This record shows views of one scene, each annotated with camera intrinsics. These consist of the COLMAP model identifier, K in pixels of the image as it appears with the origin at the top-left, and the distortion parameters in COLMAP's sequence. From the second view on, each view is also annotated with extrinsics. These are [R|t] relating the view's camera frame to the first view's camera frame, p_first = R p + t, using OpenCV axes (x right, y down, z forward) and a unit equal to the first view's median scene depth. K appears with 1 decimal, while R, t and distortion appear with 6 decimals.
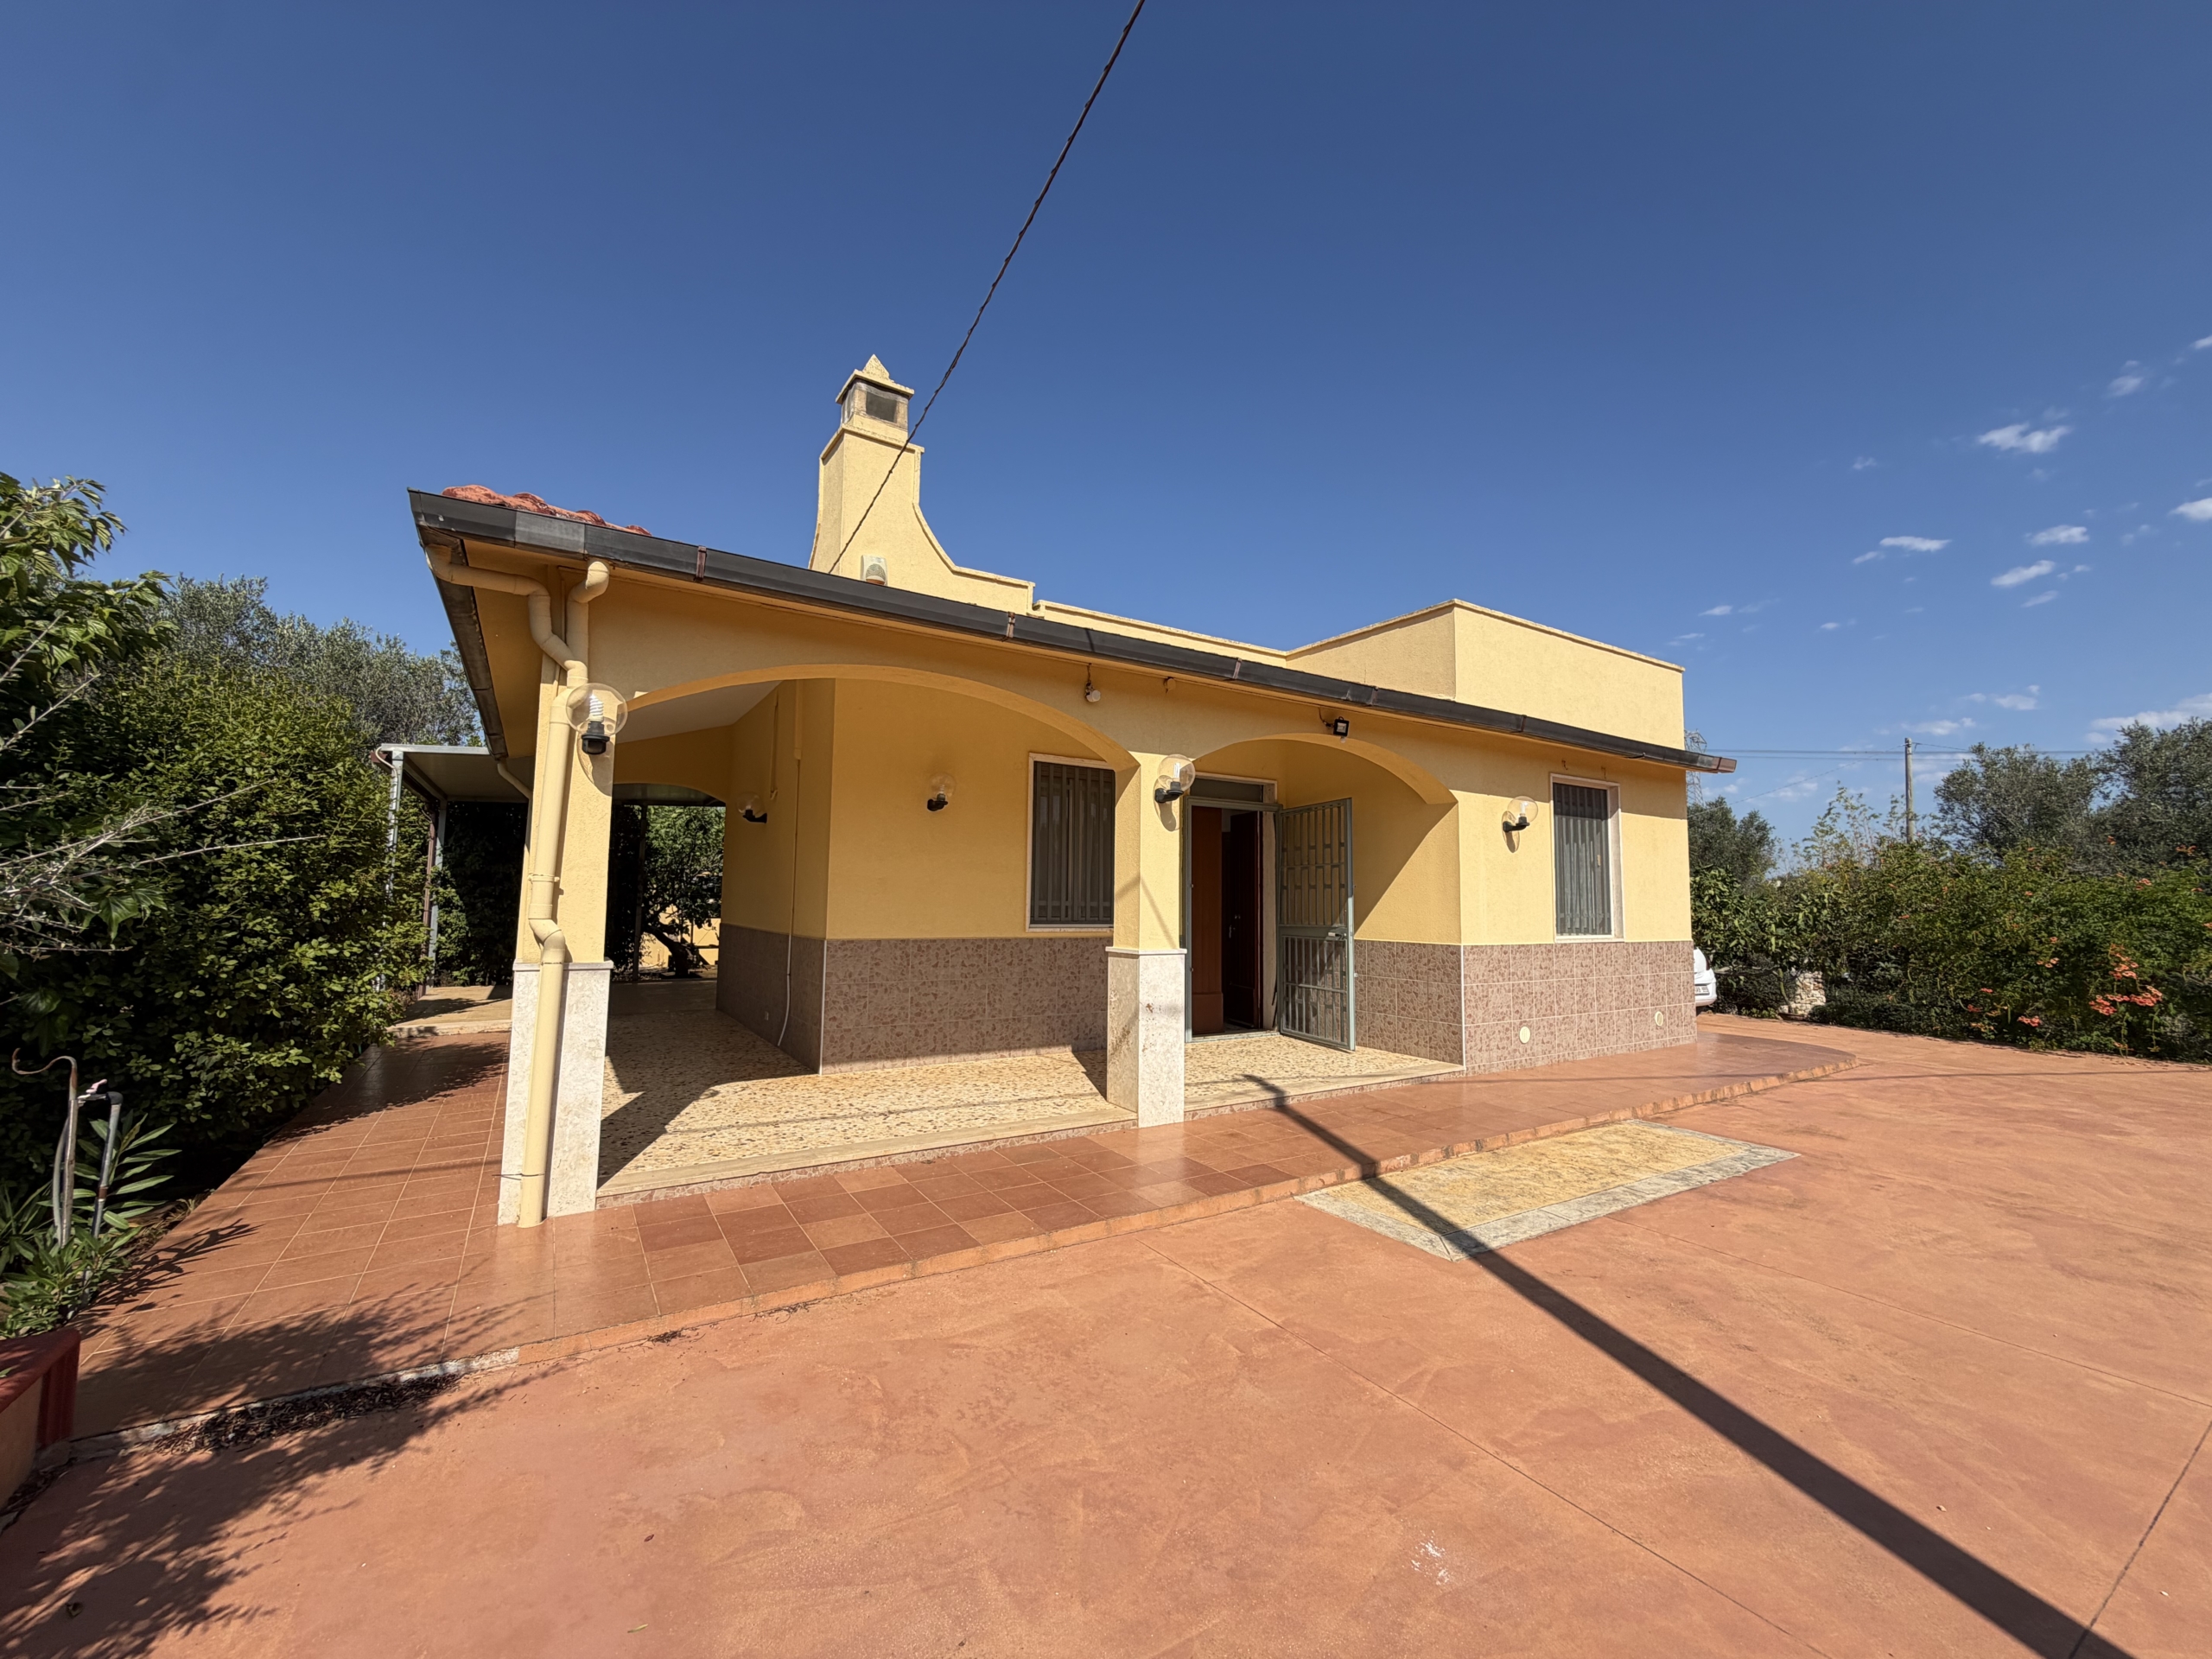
lens RADIAL K [[883.1, 0, 1097.7], [0, 883.1, 831.6], [0, 0, 1]] dist [-0.000210, 0.000480]
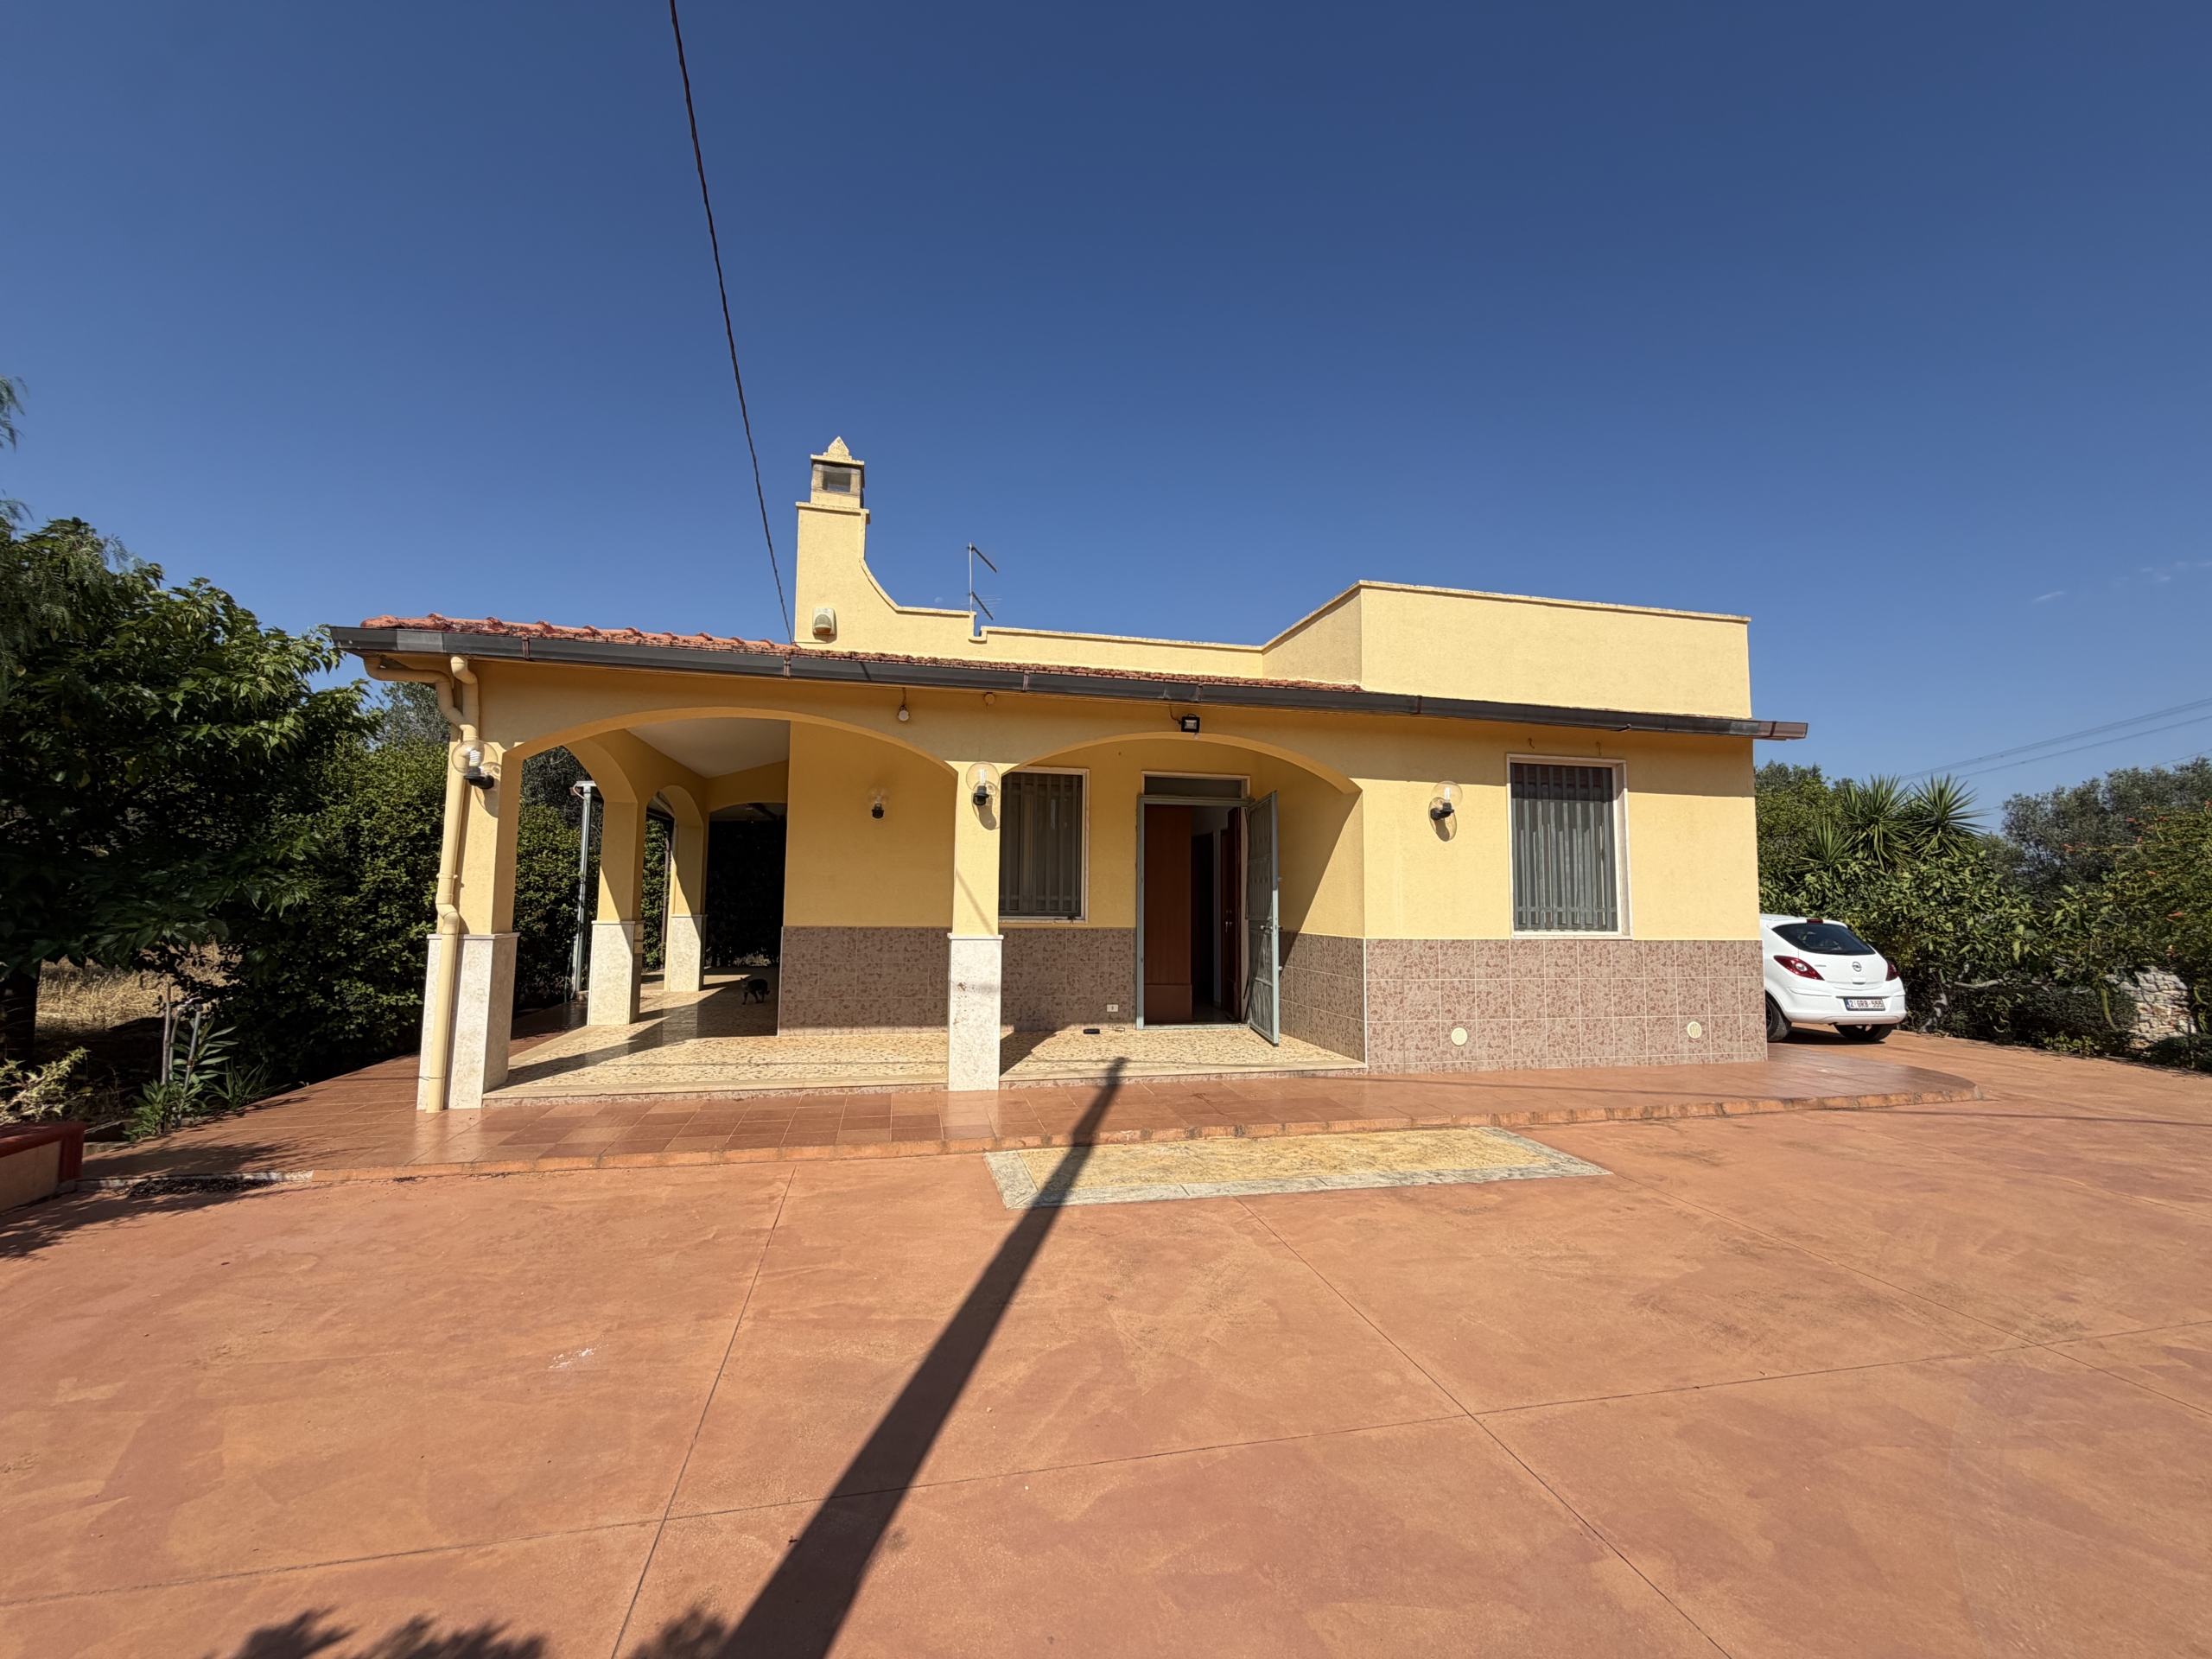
lens RADIAL K [[883.1, 0, 1097.4], [0, 883.1, 831.9], [0, 0, 1]] dist [-0.000210, 0.000480]
pose [[0.942041, -0.028270, -0.334304, 0.598207], [0.027560, 0.999597, -0.006867, 0.013510], [0.334363, -0.002744, 0.942440, -0.009333]]
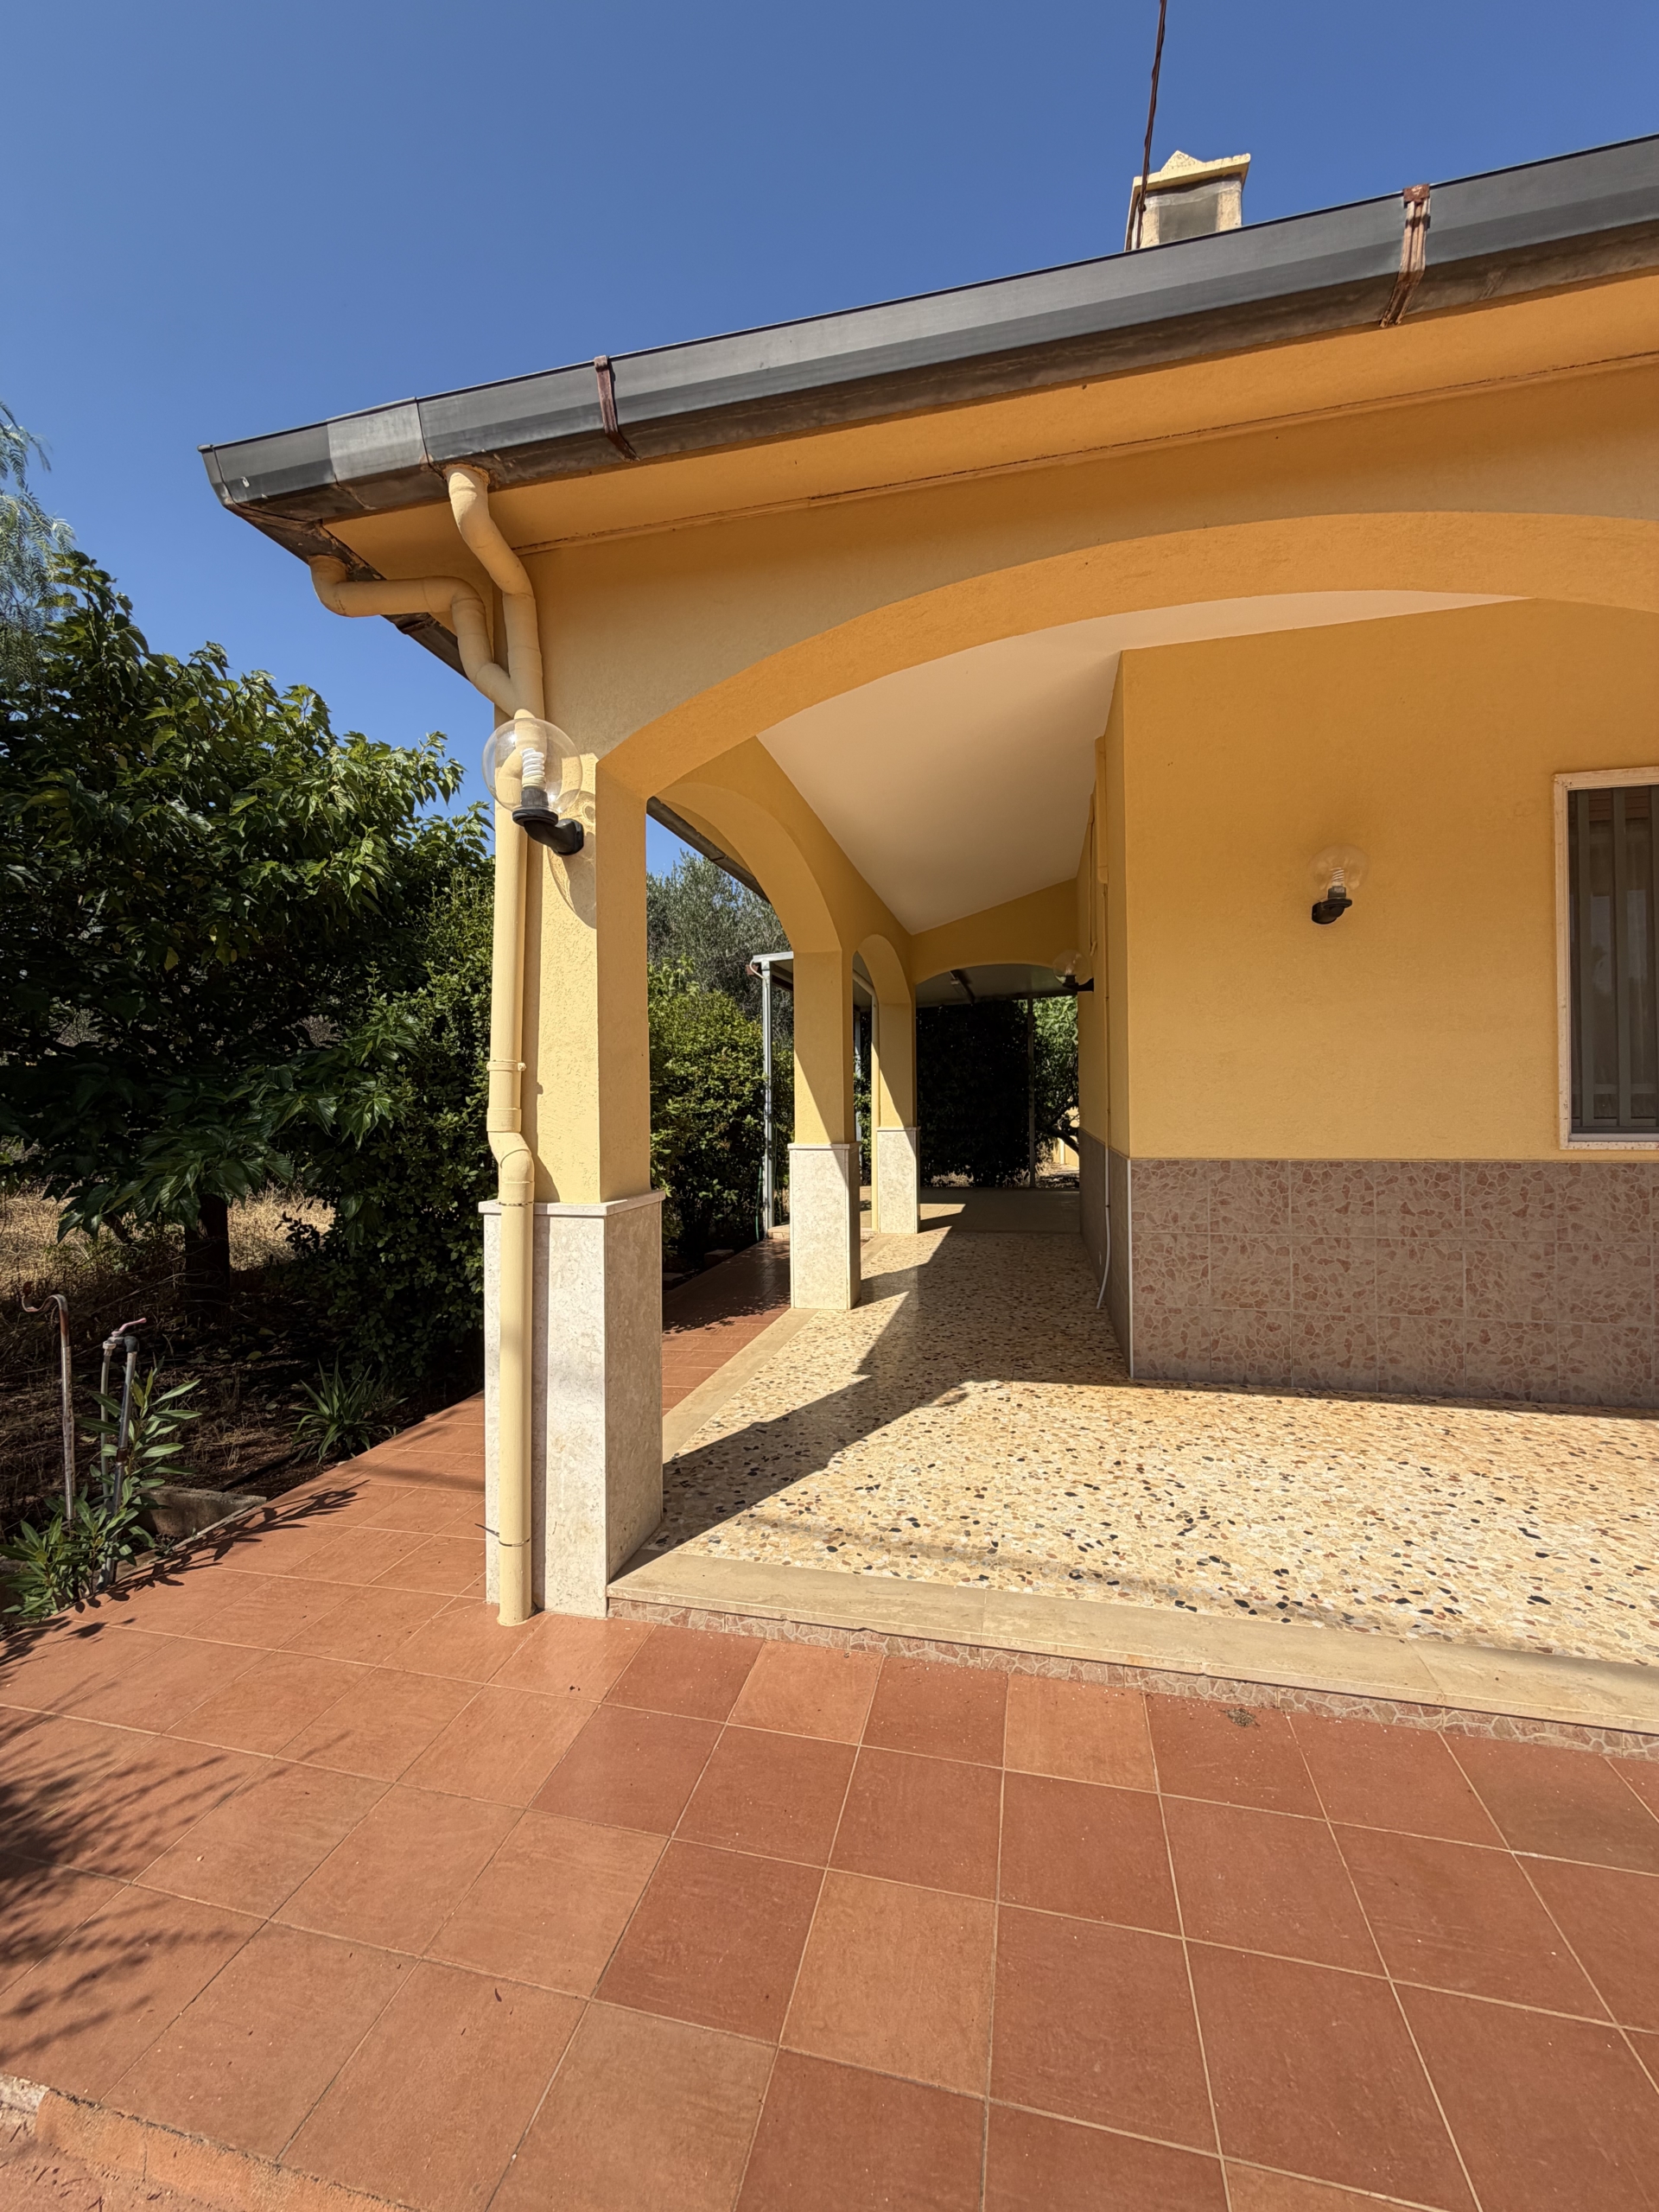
lens RADIAL K [[883.1, 0, 828.7], [0, 883.1, 1096.0], [0, 0, 1]] dist [-0.000210, 0.000480]
pose [[0.700709, -0.025226, -0.713001, -0.021438], [0.076220, 0.996302, 0.039657, 0.045598], [0.709364, -0.082133, 0.700041, 0.499006]]
